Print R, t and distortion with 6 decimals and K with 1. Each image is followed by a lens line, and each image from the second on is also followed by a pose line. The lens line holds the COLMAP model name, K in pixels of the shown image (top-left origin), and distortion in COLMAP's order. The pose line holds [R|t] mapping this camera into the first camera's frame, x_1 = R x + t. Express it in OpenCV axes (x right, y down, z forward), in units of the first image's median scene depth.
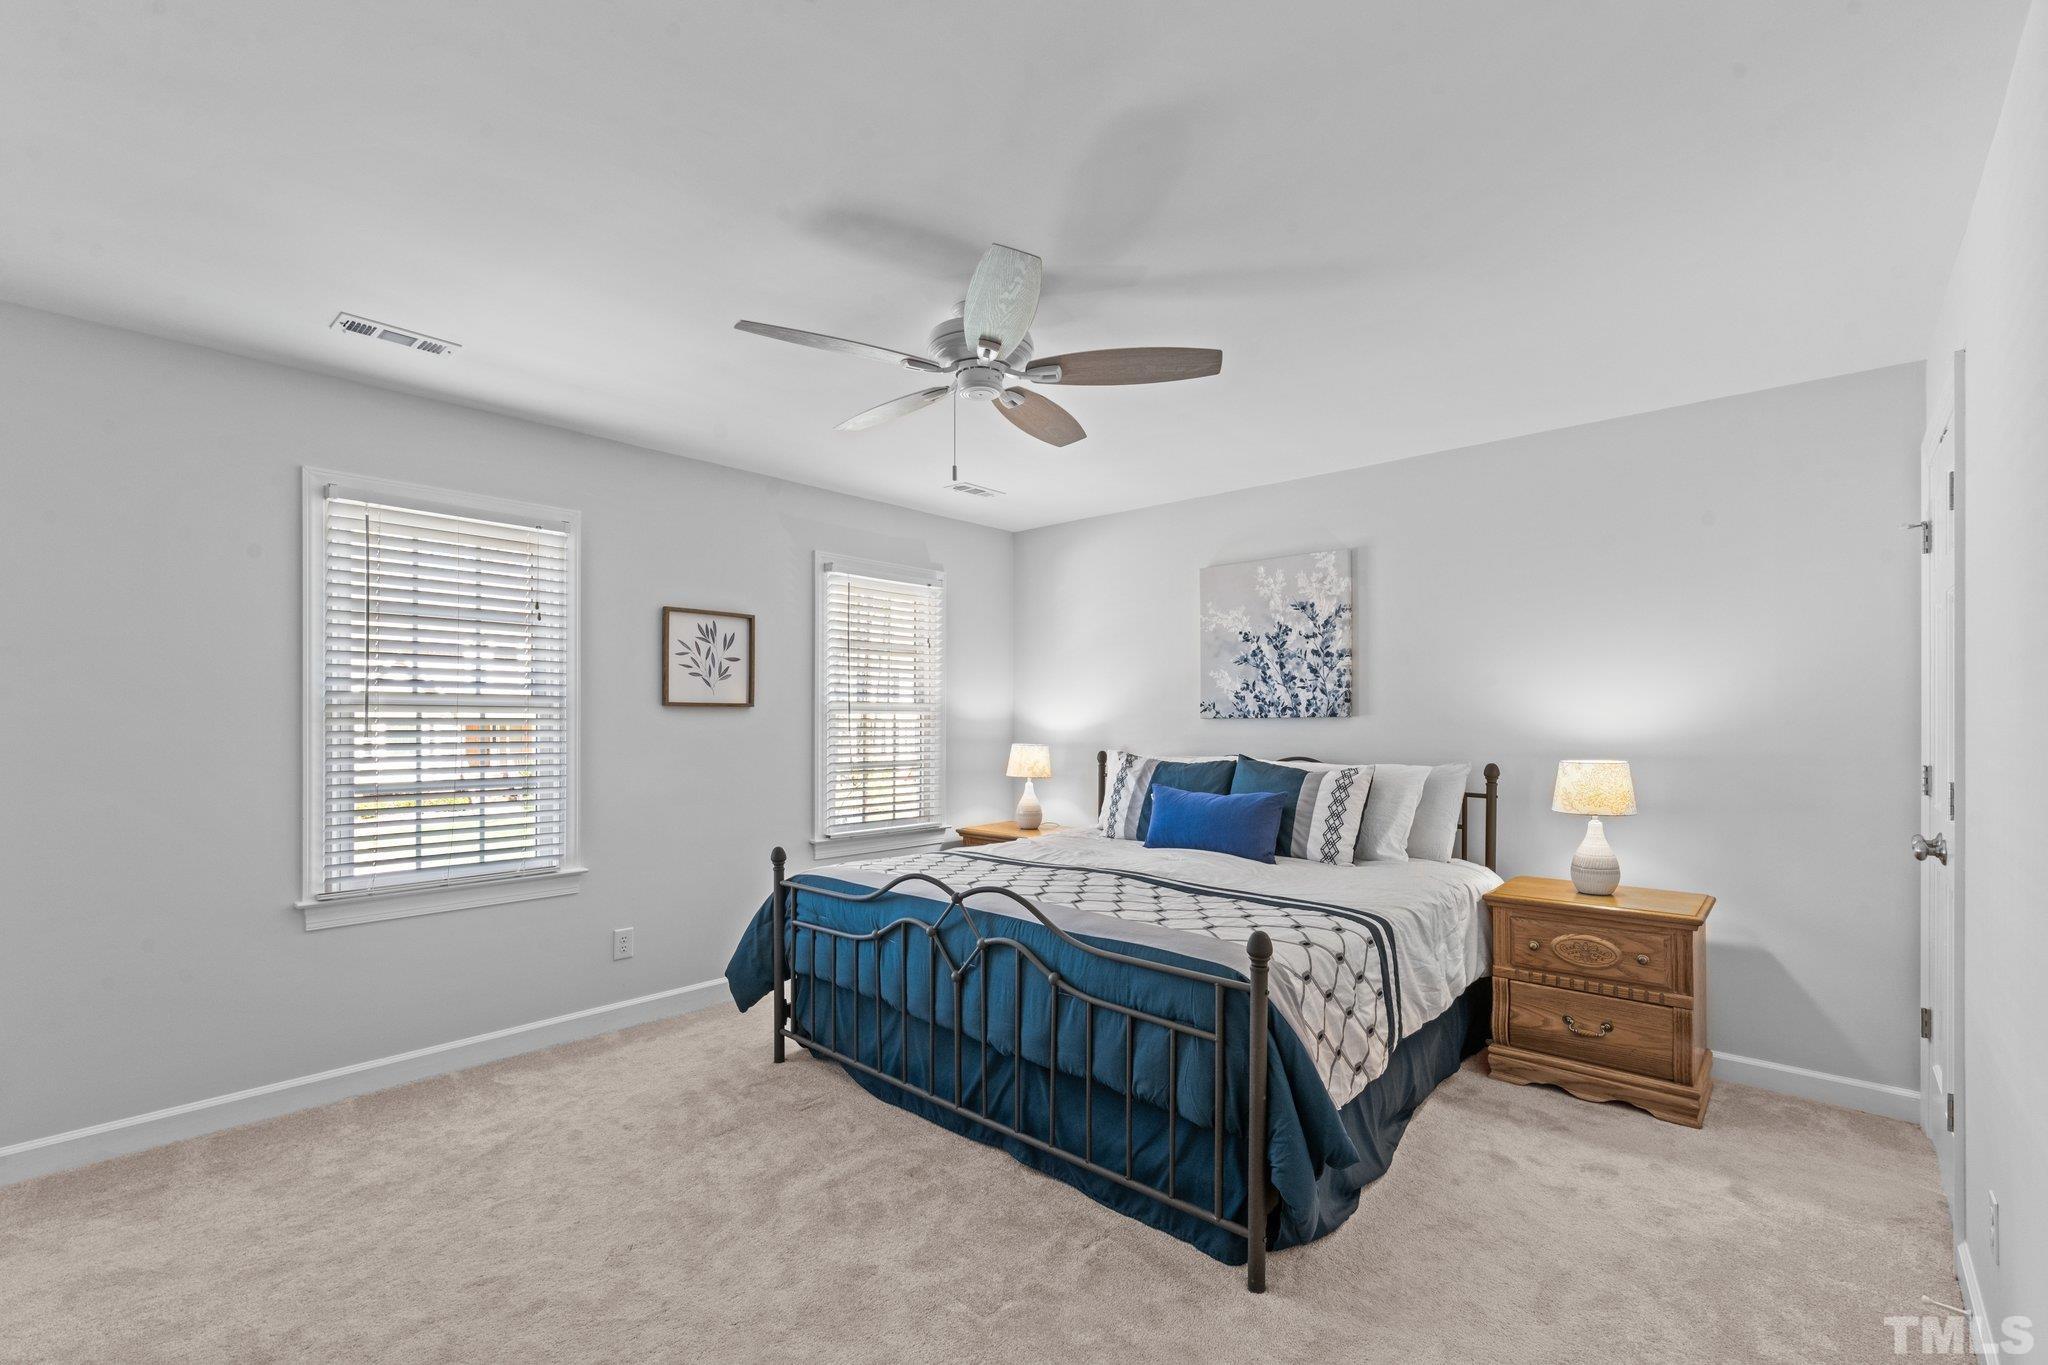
lens RADIAL K [[878.4, 0, 991.0], [0, 878.4, 674.0], [0, 0, 1]] dist [0.003836, 0.000693]
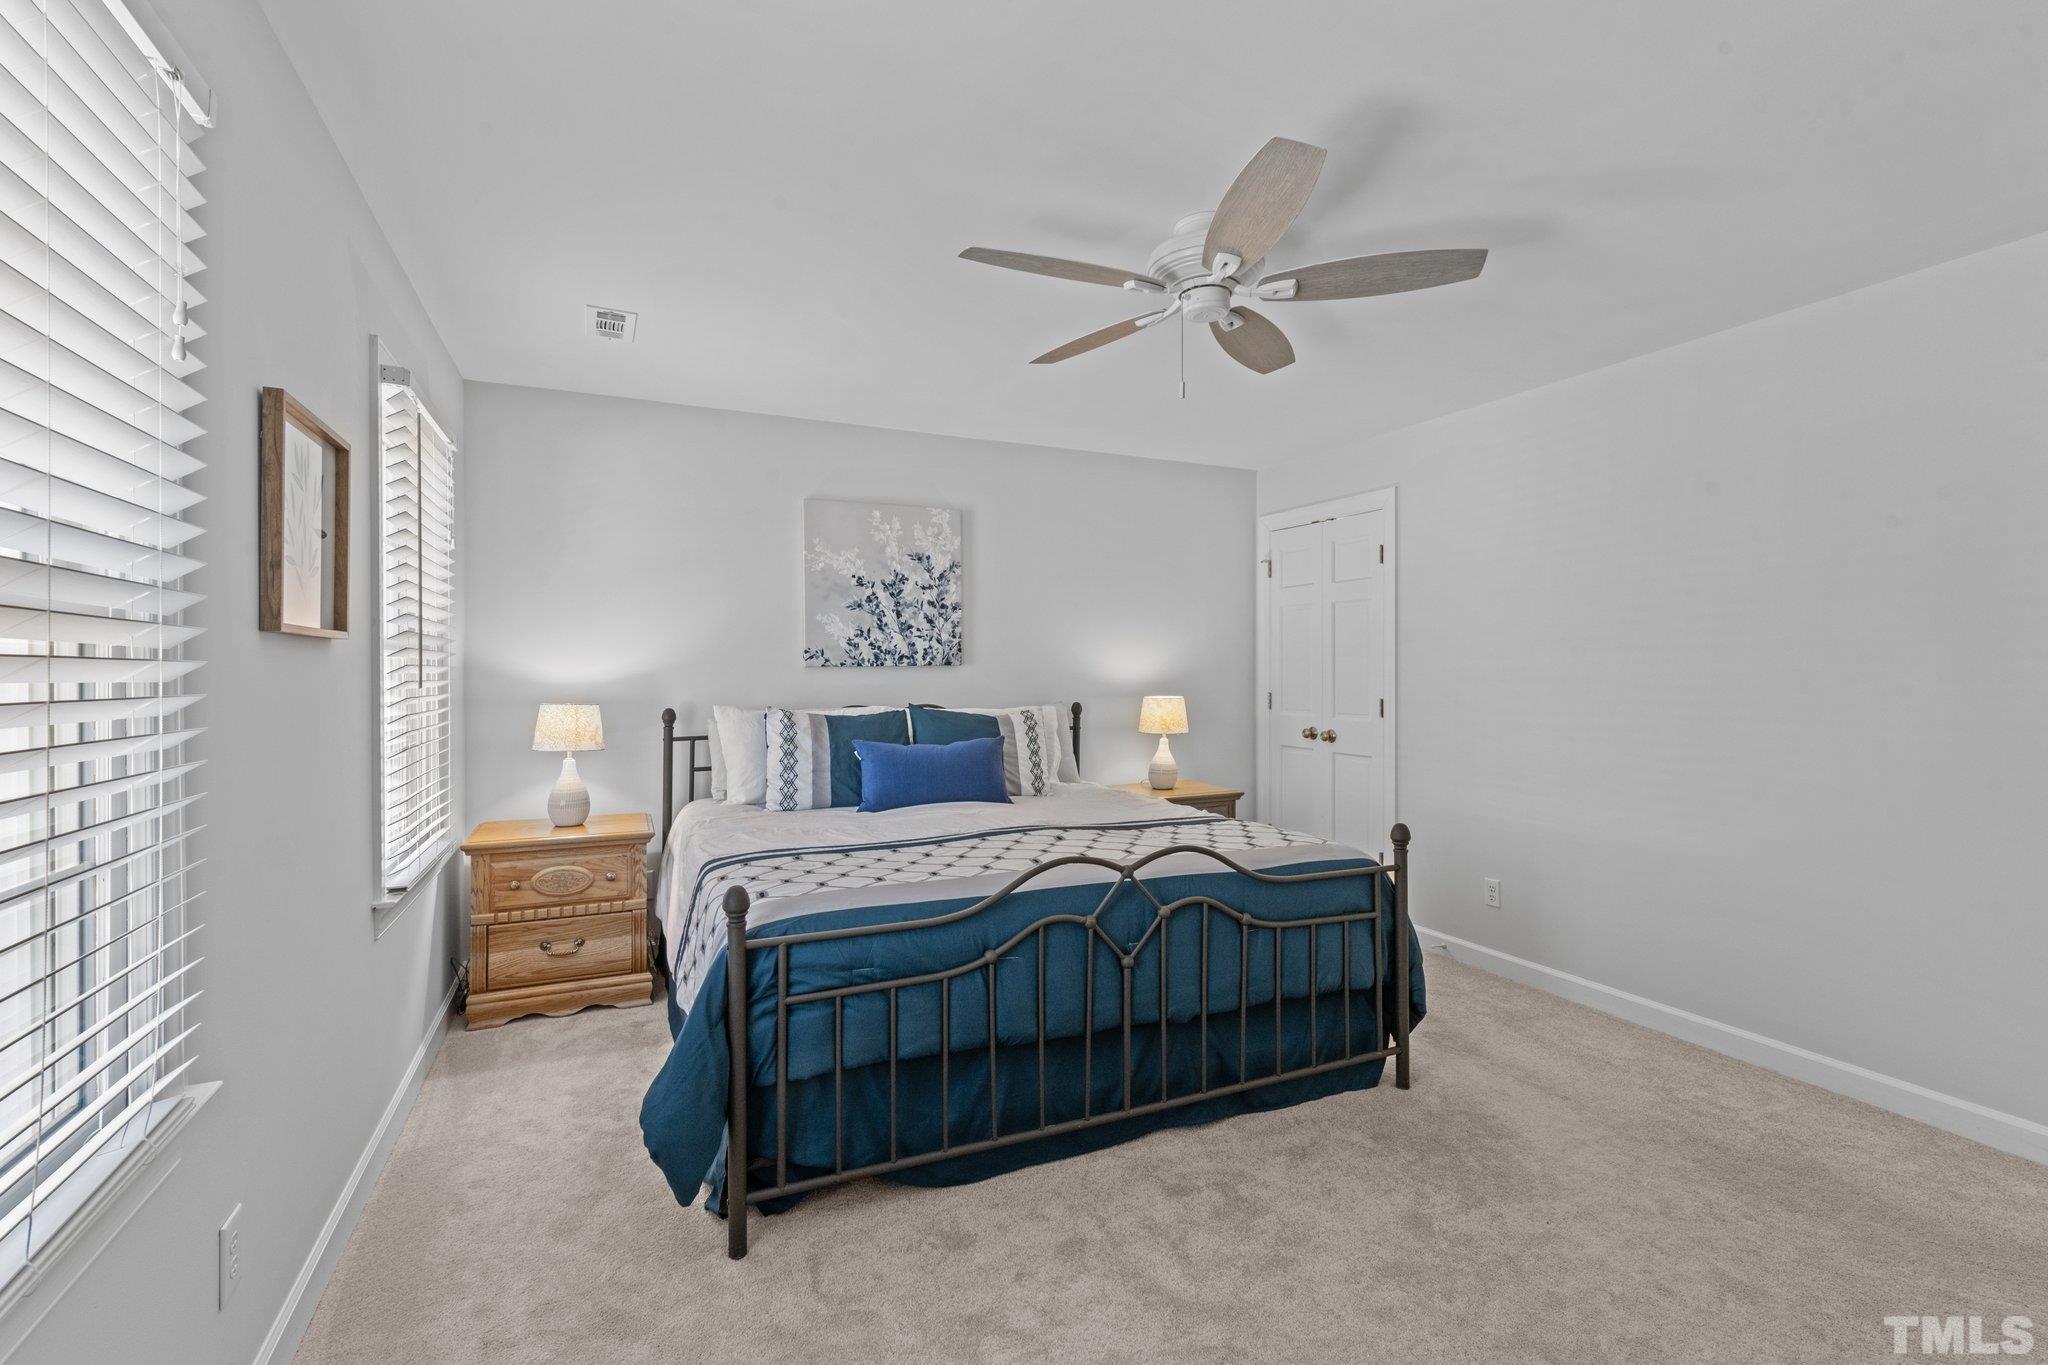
lens RADIAL K [[878.4, 0, 1025.4], [0, 878.4, 677.7], [0, 0, 1]] dist [0.003836, 0.000693]
pose [[0.418346, -0.011131, 0.908220, -0.525073], [-0.048662, 0.998214, 0.034649, 0.021470], [-0.906983, -0.058691, 0.417057, 0.448633]]
